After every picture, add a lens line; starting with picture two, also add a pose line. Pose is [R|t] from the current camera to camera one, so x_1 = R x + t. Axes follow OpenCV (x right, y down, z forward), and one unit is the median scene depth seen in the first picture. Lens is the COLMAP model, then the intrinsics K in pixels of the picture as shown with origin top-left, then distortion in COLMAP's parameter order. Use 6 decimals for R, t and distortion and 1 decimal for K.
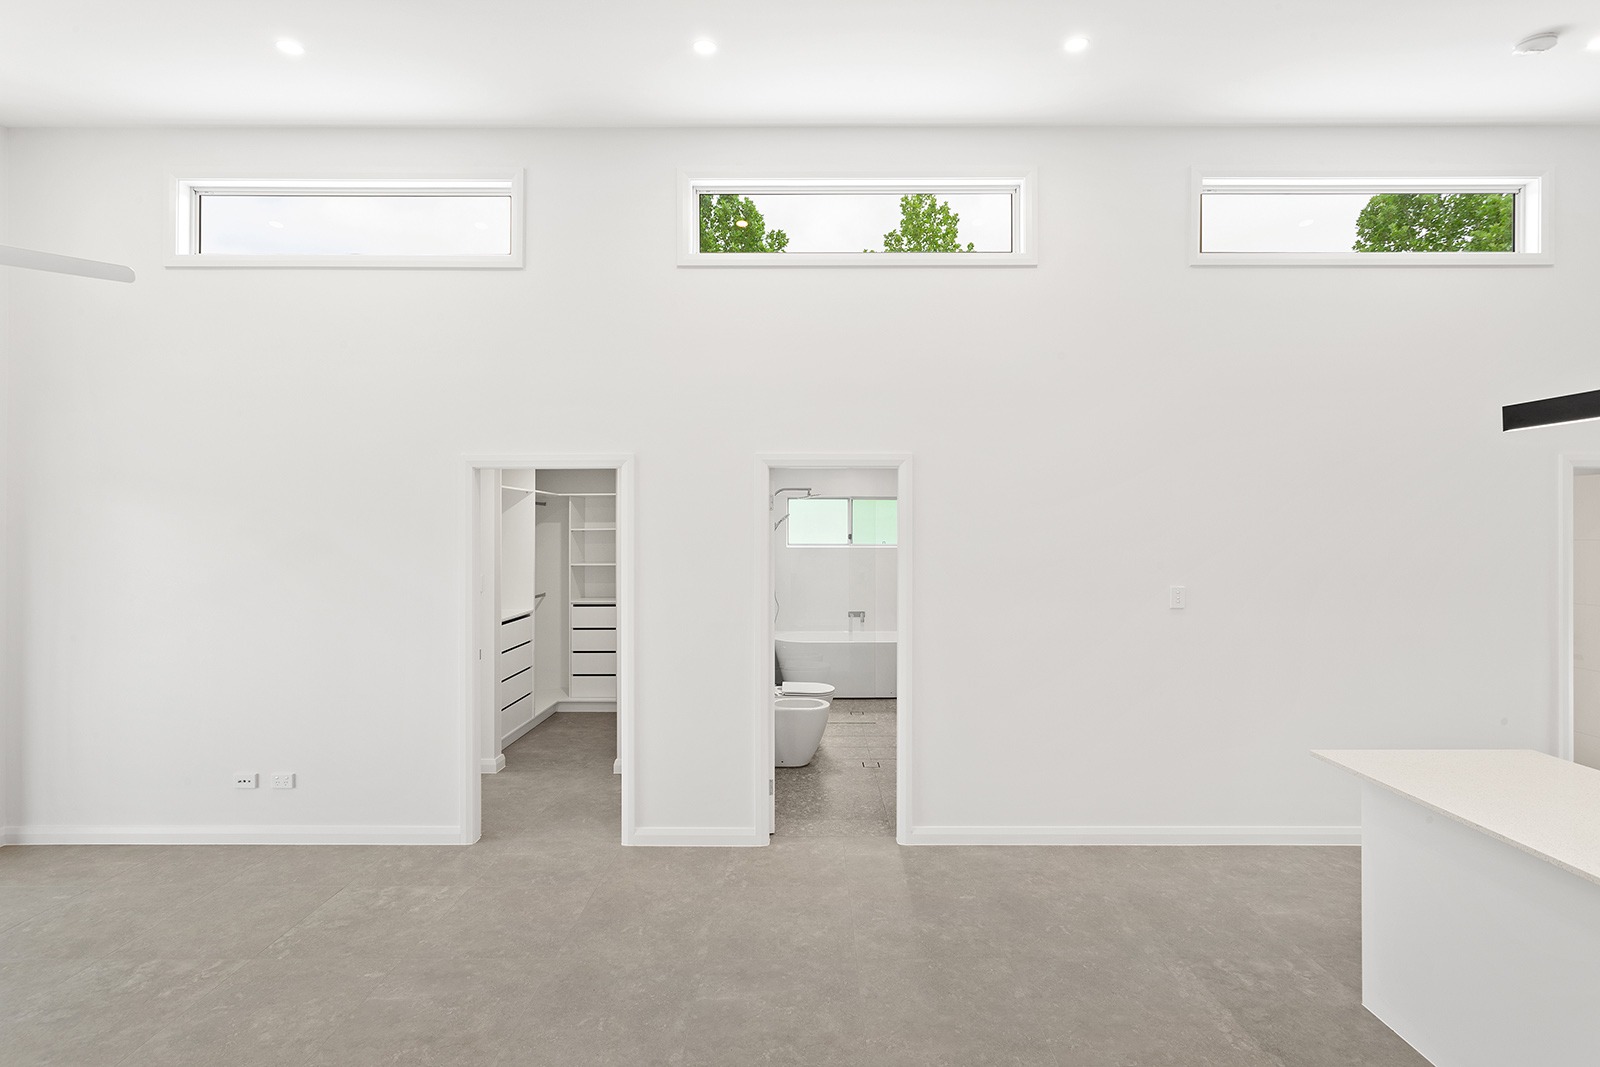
lens RADIAL K [[748.1, 0, 794.7], [0, 748.1, 528.6], [0, 0, 1]] dist [-0.001877, 0.001547]
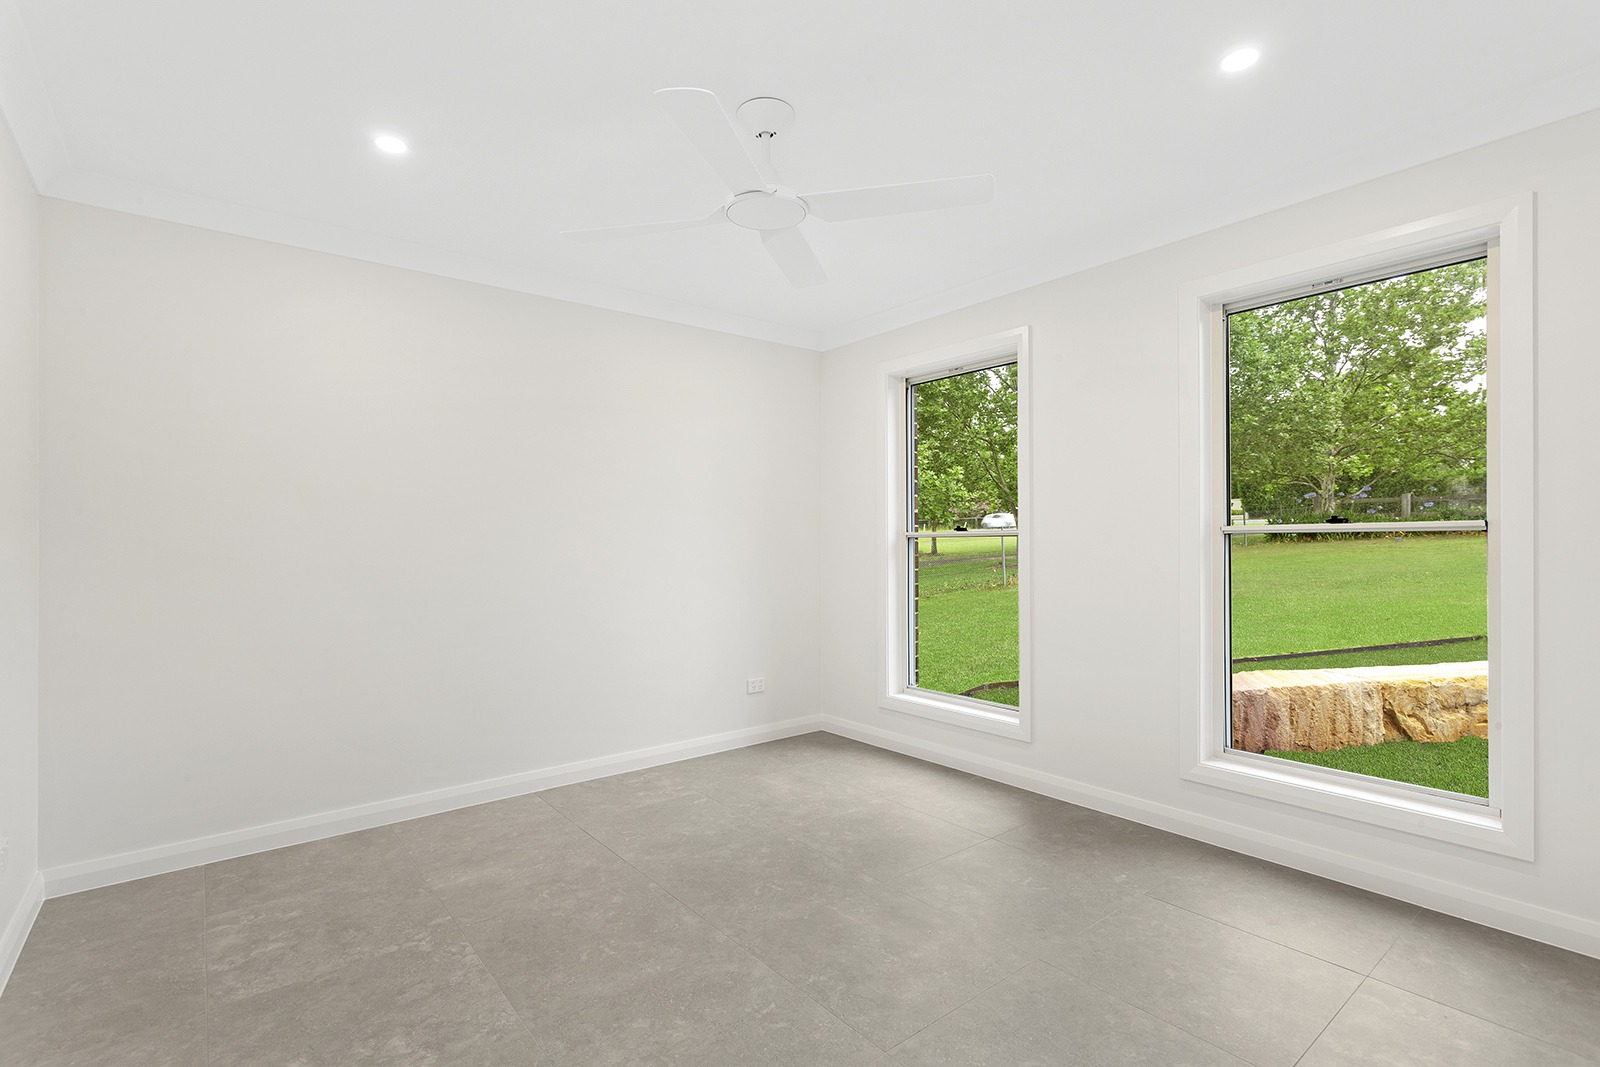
lens RADIAL K [[748.1, 0, 798.8], [0, 748.1, 536.3], [0, 0, 1]] dist [-0.001877, 0.001547]
pose [[0.771033, -0.001497, 0.636793, 0.060948], [0.005531, 0.999975, -0.004345, 0.157431], [-0.636771, 0.006872, 0.771022, 0.345037]]
